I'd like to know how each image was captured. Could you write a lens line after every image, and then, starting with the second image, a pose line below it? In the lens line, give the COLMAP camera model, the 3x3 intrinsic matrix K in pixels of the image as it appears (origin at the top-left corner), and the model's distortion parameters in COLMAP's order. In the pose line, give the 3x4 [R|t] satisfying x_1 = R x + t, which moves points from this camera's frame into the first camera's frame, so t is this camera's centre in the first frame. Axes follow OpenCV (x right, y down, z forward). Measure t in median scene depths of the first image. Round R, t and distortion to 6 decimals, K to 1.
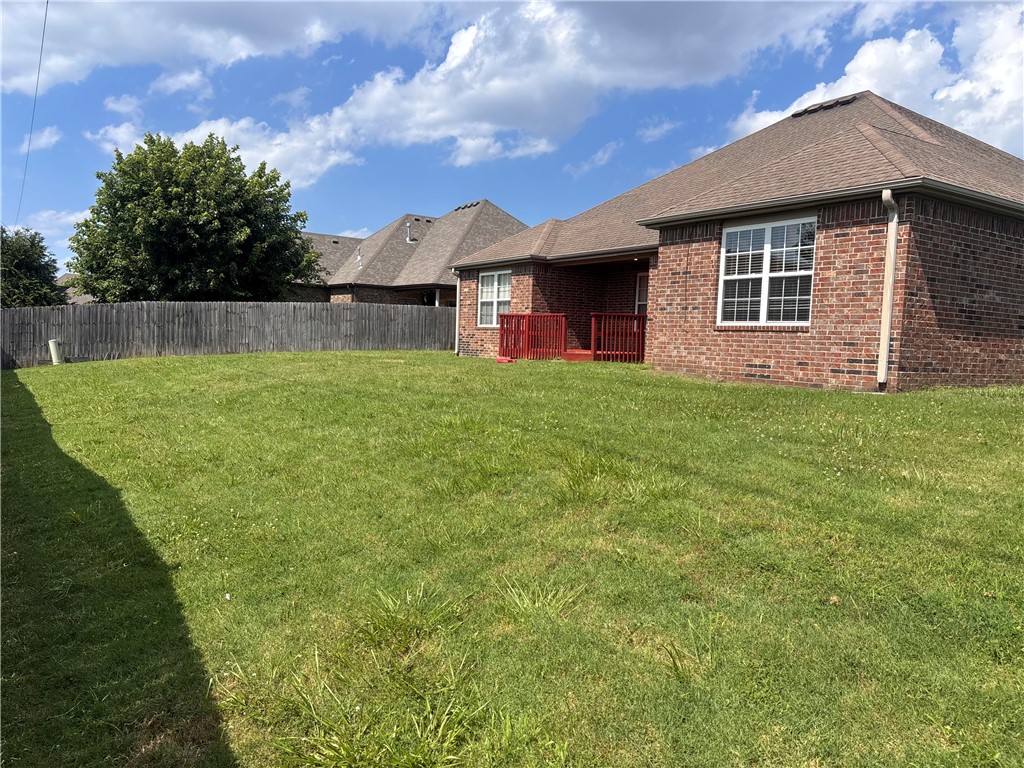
lens RADIAL K [[765.3, 0, 519.1], [0, 765.3, 383.6], [0, 0, 1]] dist [0.077789, -0.065517]
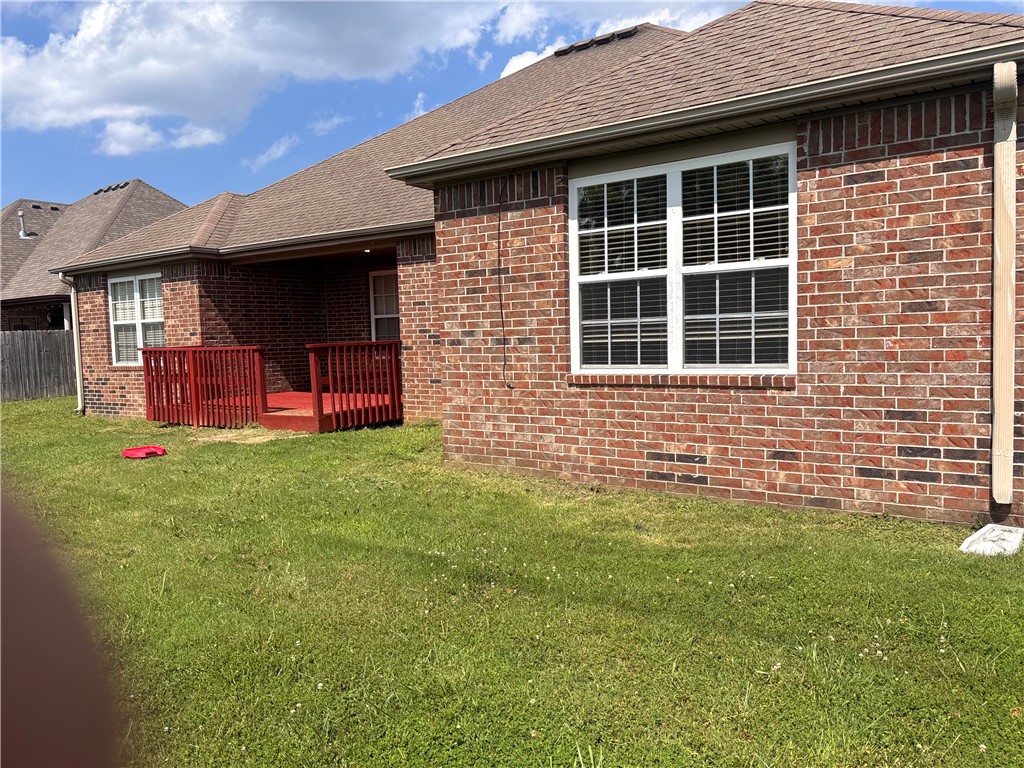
lens RADIAL K [[765.3, 0, 516.2], [0, 765.3, 388.2], [0, 0, 1]] dist [0.077789, -0.065517]
pose [[0.930042, -0.089323, 0.356432, 0.041849], [0.085534, 0.995985, 0.026412, -0.080429], [-0.357360, 0.005923, 0.933948, 0.531156]]
